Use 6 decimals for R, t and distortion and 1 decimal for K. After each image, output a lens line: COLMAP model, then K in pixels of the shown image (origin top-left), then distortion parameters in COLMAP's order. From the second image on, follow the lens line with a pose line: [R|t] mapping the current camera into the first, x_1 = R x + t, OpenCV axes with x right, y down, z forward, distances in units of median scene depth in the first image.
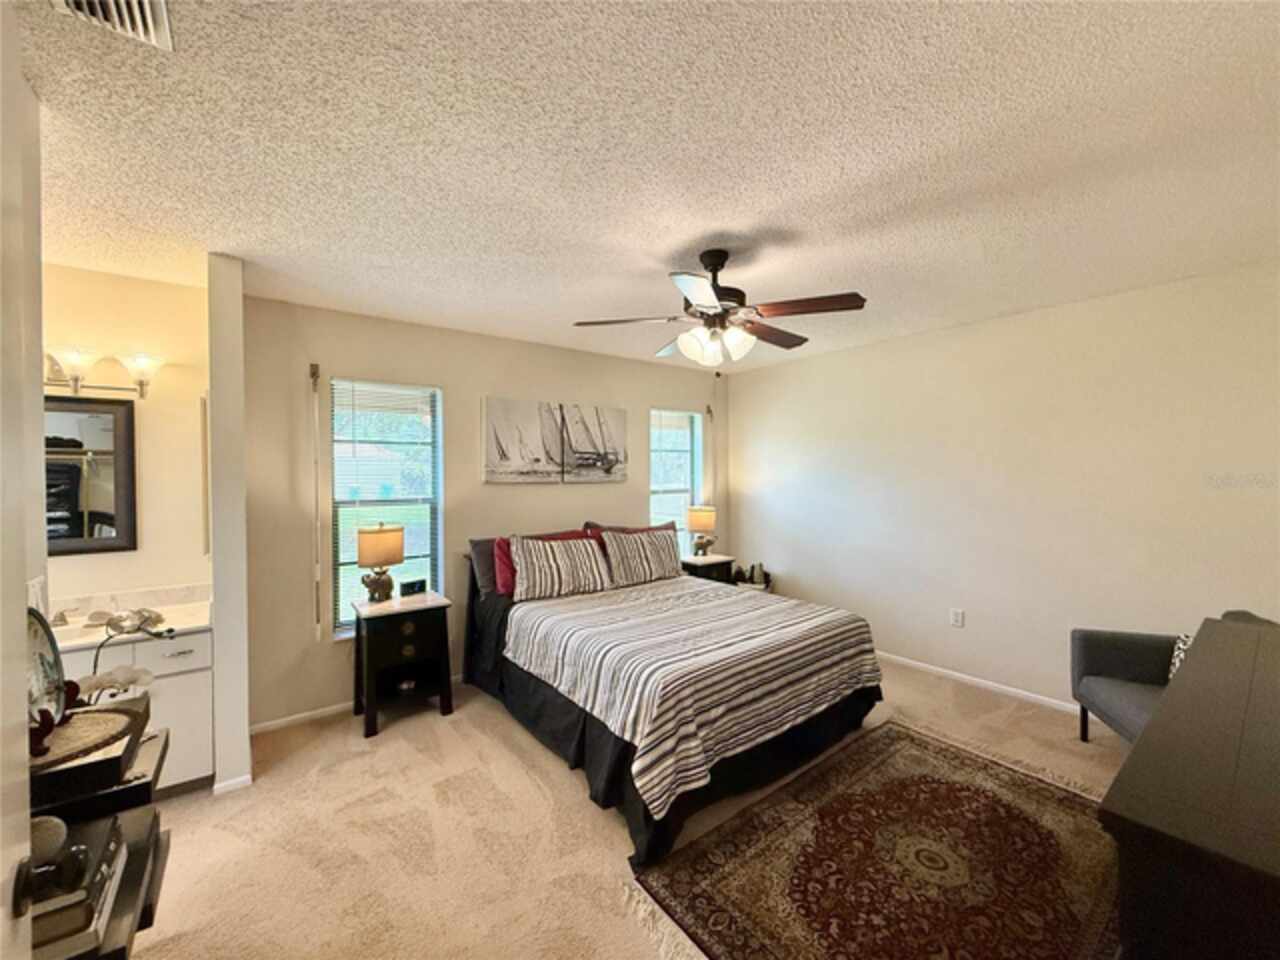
lens RADIAL K [[508.3, 0, 640.0], [0, 508.3, 480.0], [0, 0, 1]] dist [0.001266, 0.000102]
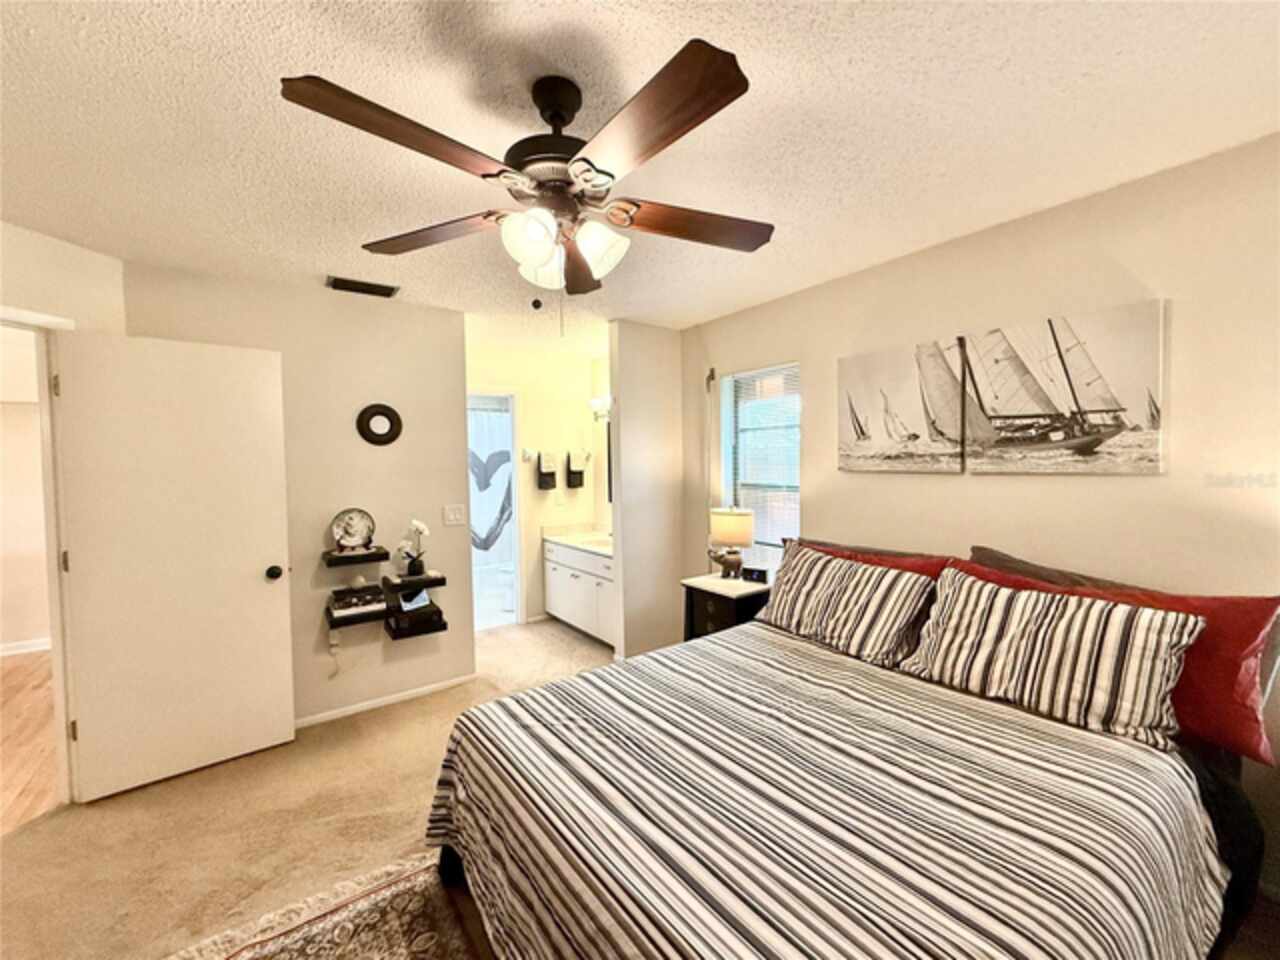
lens RADIAL K [[508.3, 0, 640.0], [0, 508.3, 480.0], [0, 0, 1]] dist [0.001266, 0.000102]
pose [[-0.019286, 0.044018, -0.998845, 0.435679], [0.005849, 0.999018, 0.043913, -0.014188], [0.999797, -0.004996, -0.019524, 0.643484]]
